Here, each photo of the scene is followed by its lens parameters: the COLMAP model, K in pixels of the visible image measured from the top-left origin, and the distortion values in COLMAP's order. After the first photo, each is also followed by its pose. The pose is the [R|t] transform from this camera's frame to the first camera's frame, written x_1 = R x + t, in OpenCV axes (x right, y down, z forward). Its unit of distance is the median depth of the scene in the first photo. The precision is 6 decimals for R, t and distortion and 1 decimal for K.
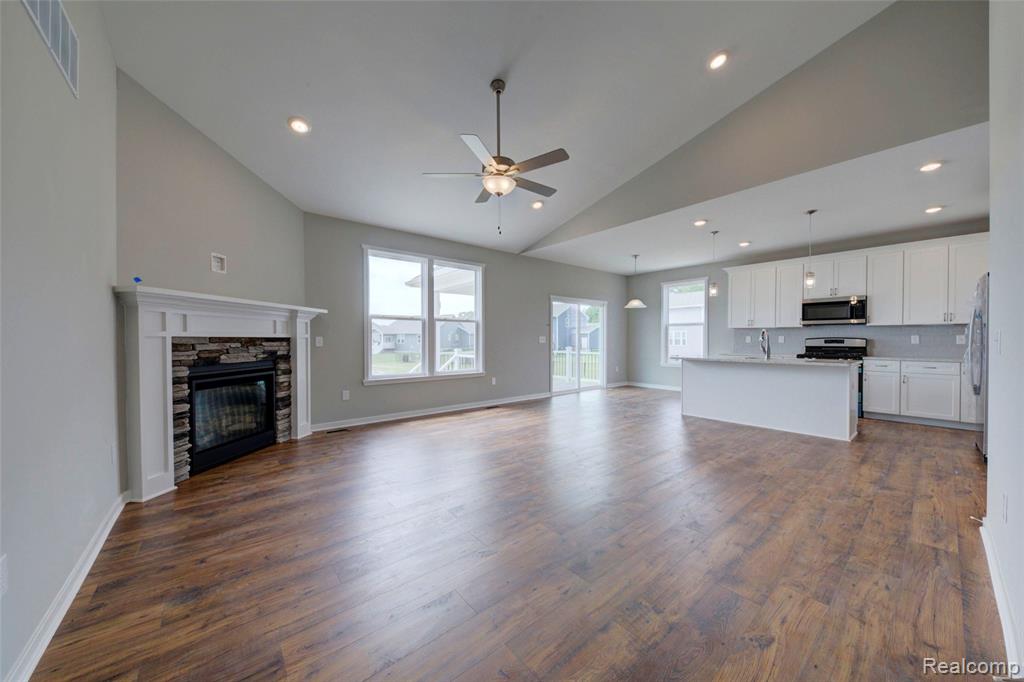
lens RADIAL K [[357.6, 0, 512.0], [0, 357.6, 341.0], [0, 0, 1]] dist [-0.001283, -0.000272]
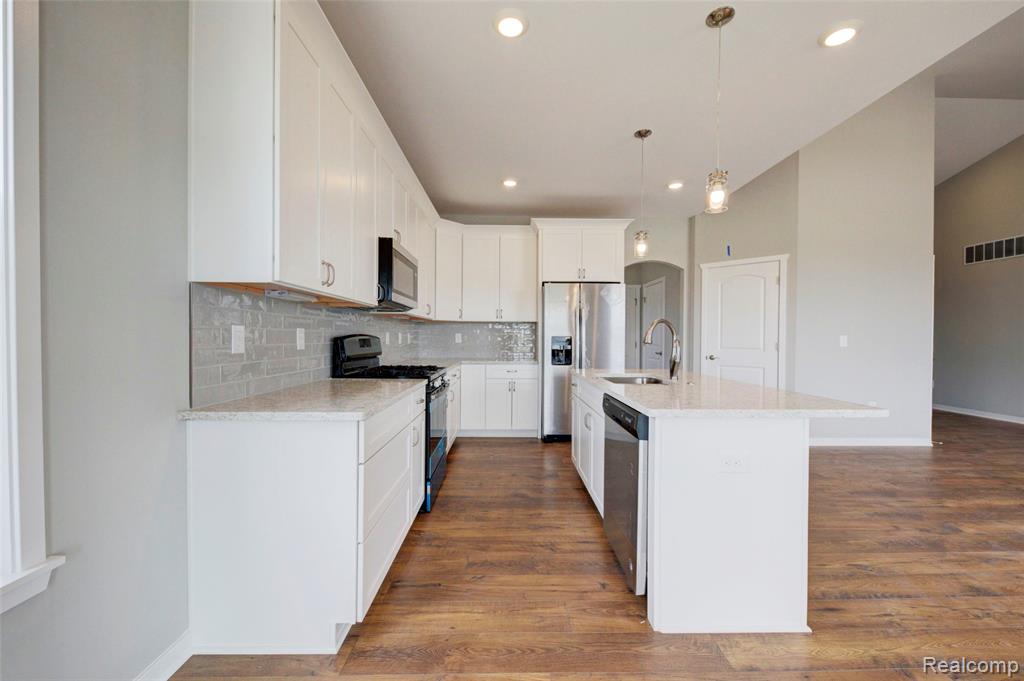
lens RADIAL K [[404.5, 0, 512.0], [0, 404.5, 340.5], [0, 0, 1]] dist [0.016544, -0.008521]
pose [[-0.787507, -0.004850, 0.616286, 0.629608], [-0.000450, 0.999973, 0.007295, -0.008386], [-0.616305, 0.005467, -0.787489, 1.859141]]
